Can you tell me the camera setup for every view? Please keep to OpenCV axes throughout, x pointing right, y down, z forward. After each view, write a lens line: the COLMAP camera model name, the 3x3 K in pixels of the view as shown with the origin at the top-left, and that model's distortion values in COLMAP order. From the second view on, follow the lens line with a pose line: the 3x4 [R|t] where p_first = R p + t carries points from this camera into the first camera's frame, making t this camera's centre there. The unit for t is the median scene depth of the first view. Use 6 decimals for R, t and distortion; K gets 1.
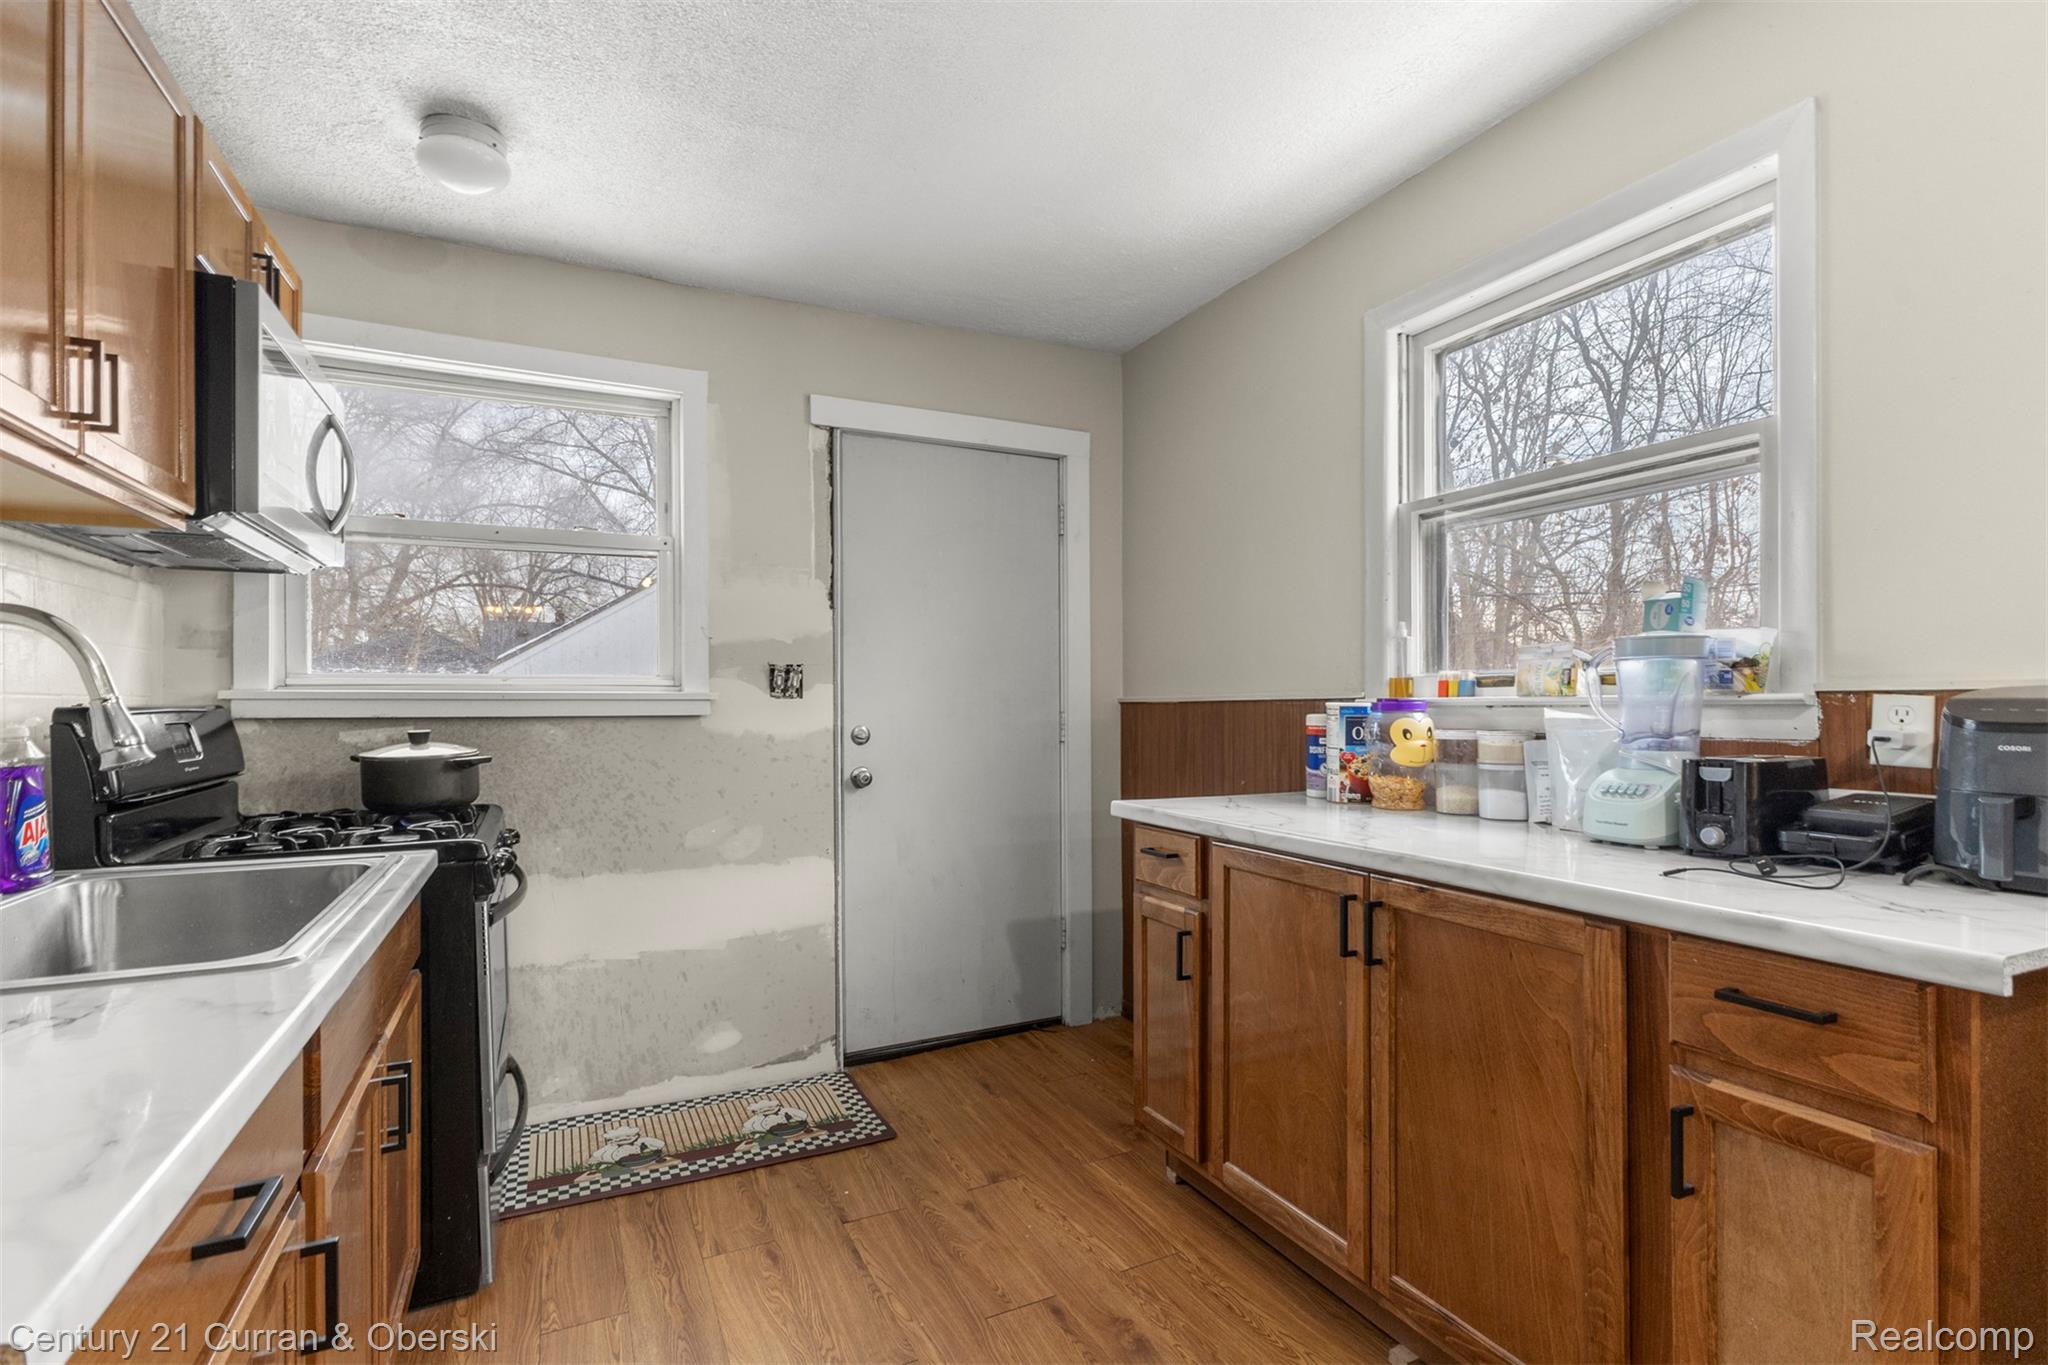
lens RADIAL K [[949.8, 0, 1023.2], [0, 949.8, 705.6], [0, 0, 1]] dist [0.004843, -0.001977]
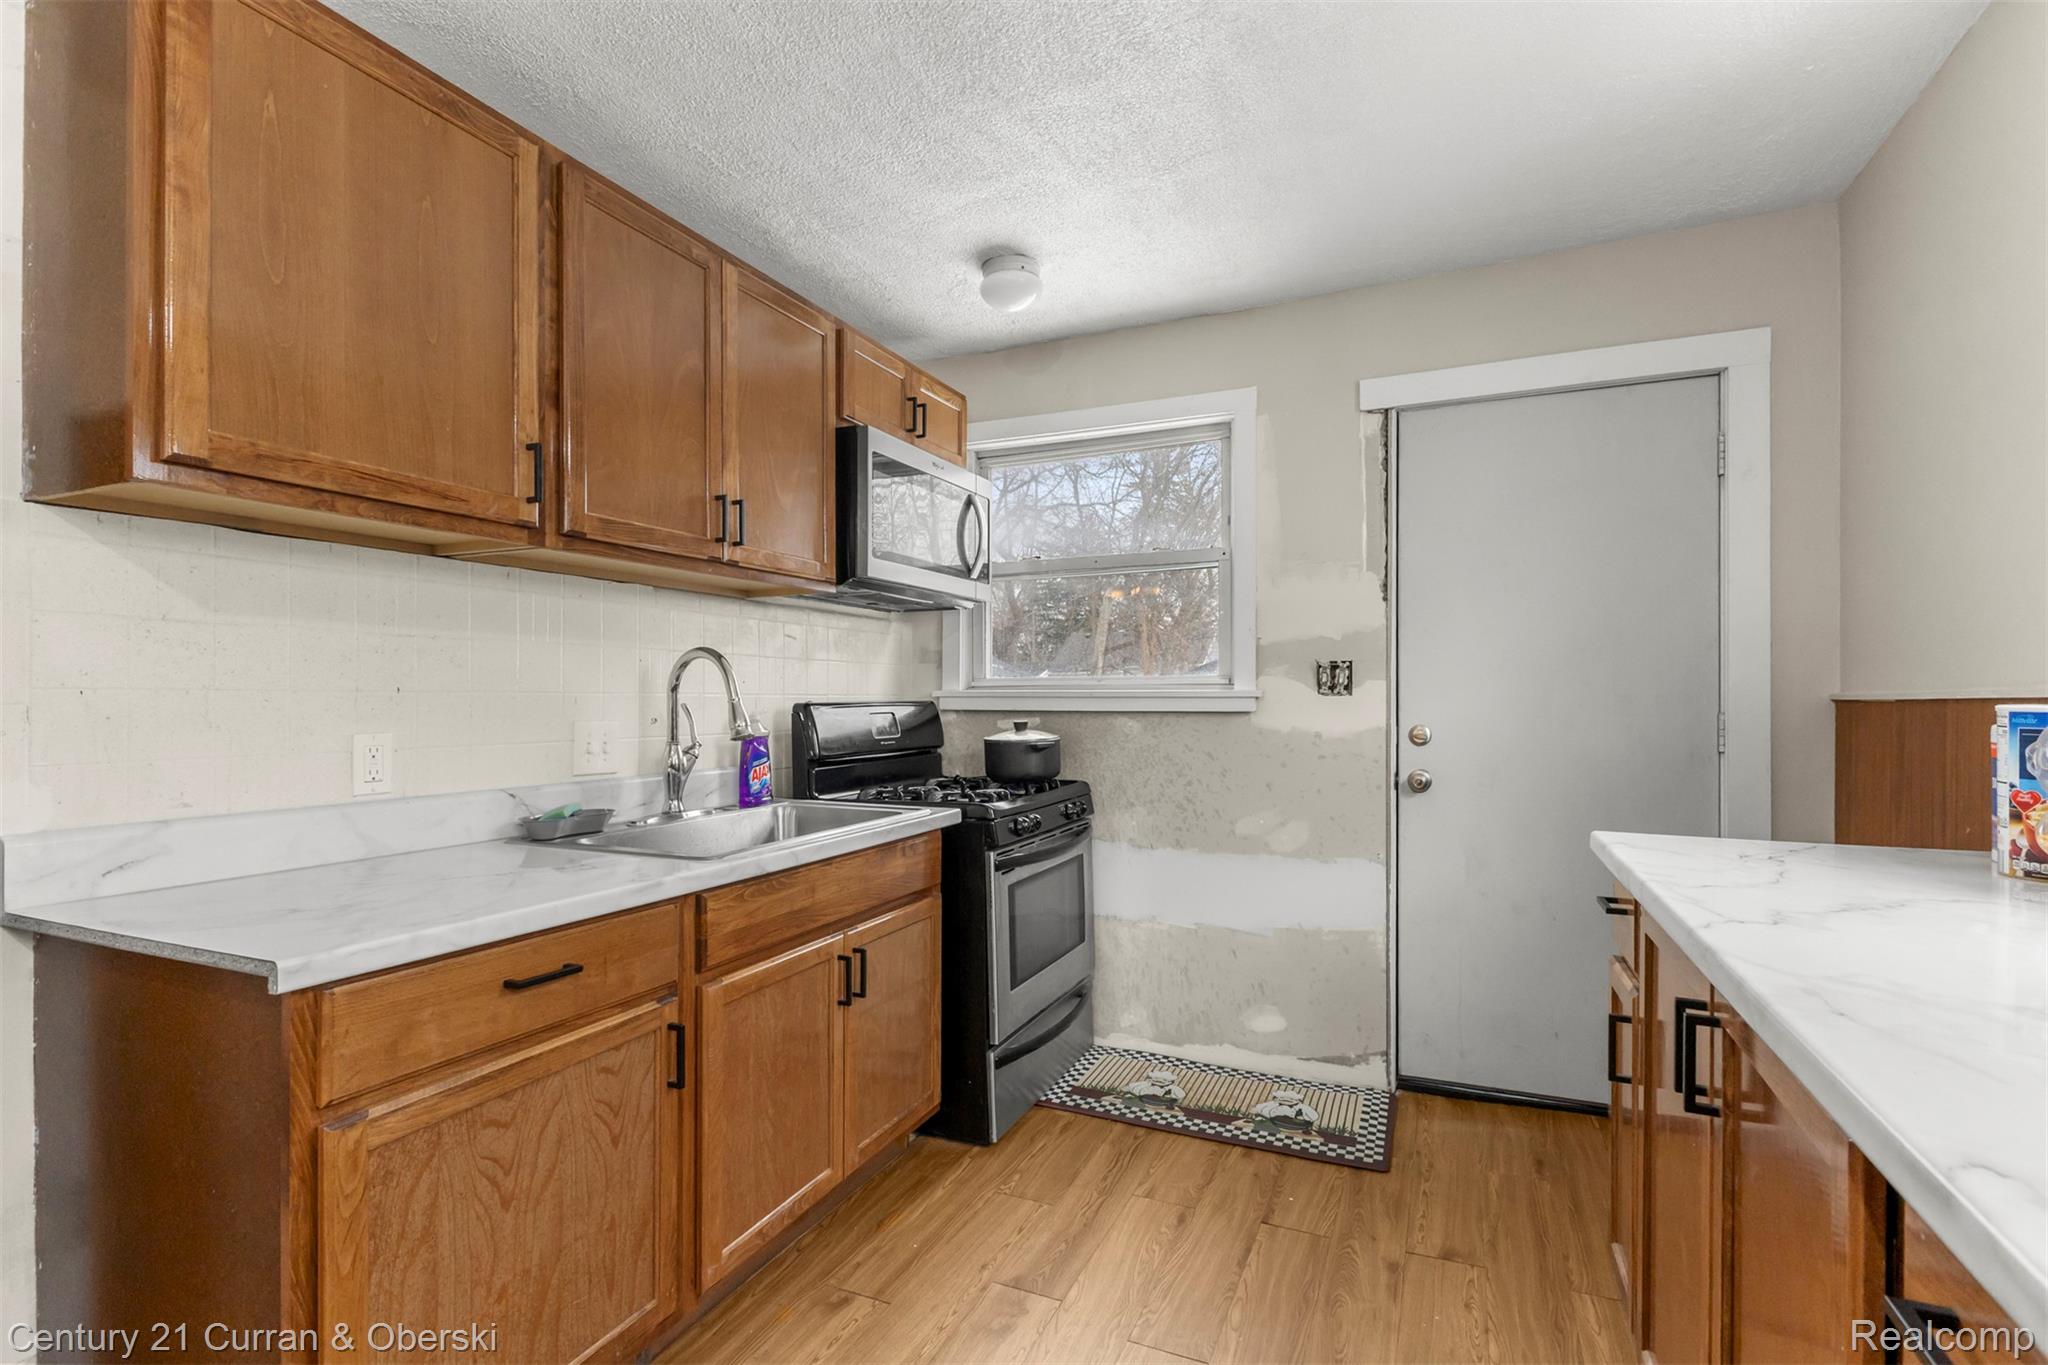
lens RADIAL K [[949.8, 0, 1032.2], [0, 949.8, 699.9], [0, 0, 1]] dist [0.004843, -0.001977]
pose [[0.645341, 0.003721, -0.763886, 0.354610], [-0.002235, 0.999993, 0.002983, -0.006068], [0.763891, -0.000218, 0.645345, 0.145644]]
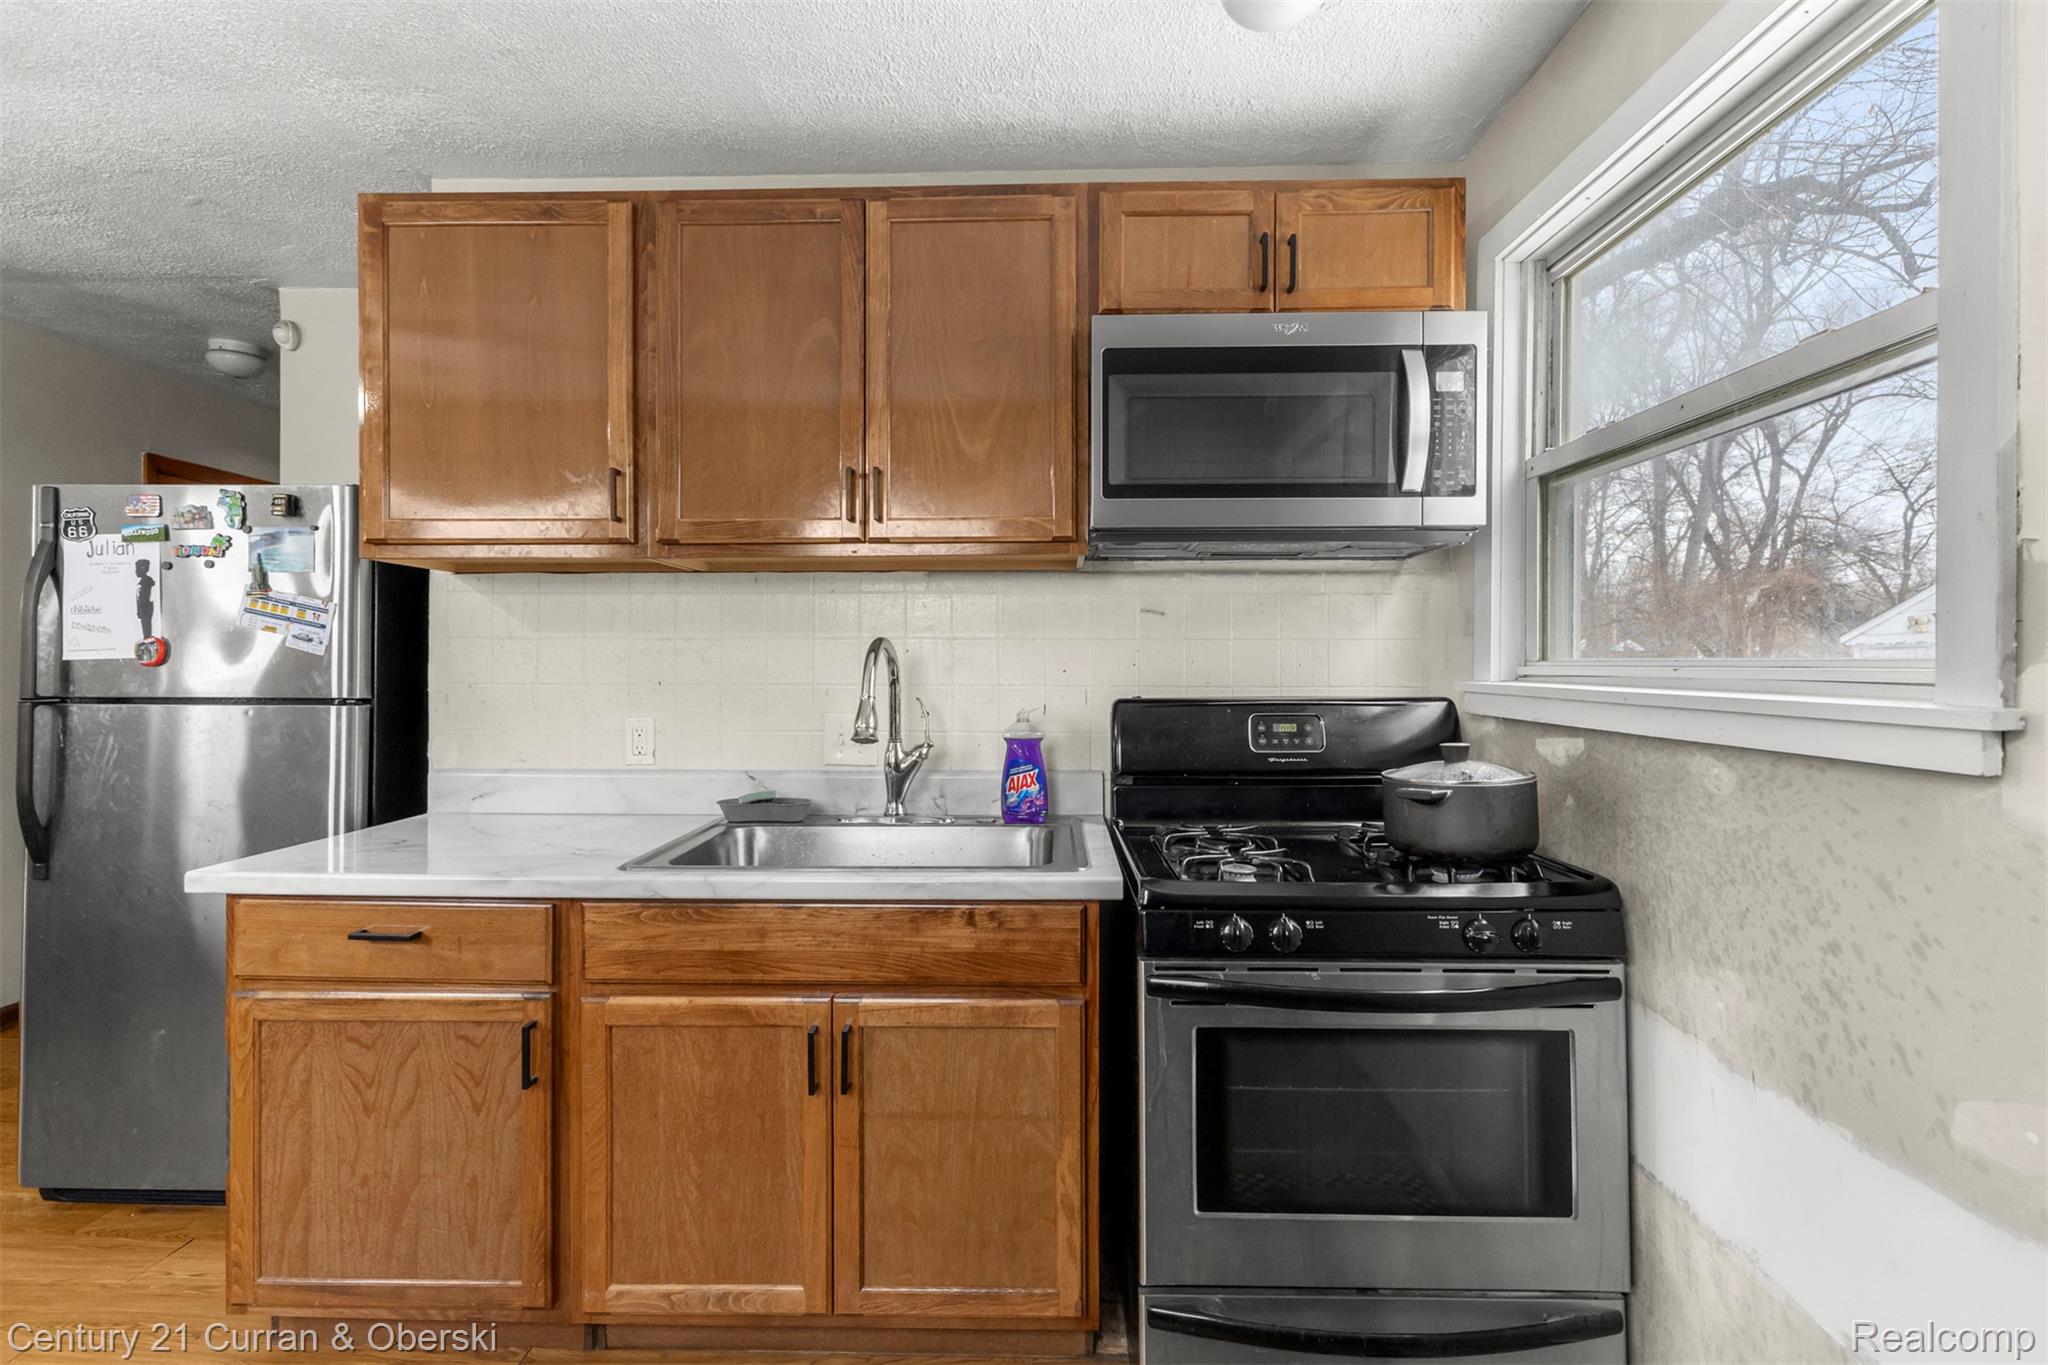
lens RADIAL K [[949.8, 0, 1025.1], [0, 949.8, 663.2], [0, 0, 1]] dist [0.004843, -0.001977]
pose [[-0.459239, 0.004550, -0.888301, 0.135521], [-0.001566, 0.999981, 0.005932, -0.034952], [0.888311, 0.004115, -0.459223, 0.957705]]
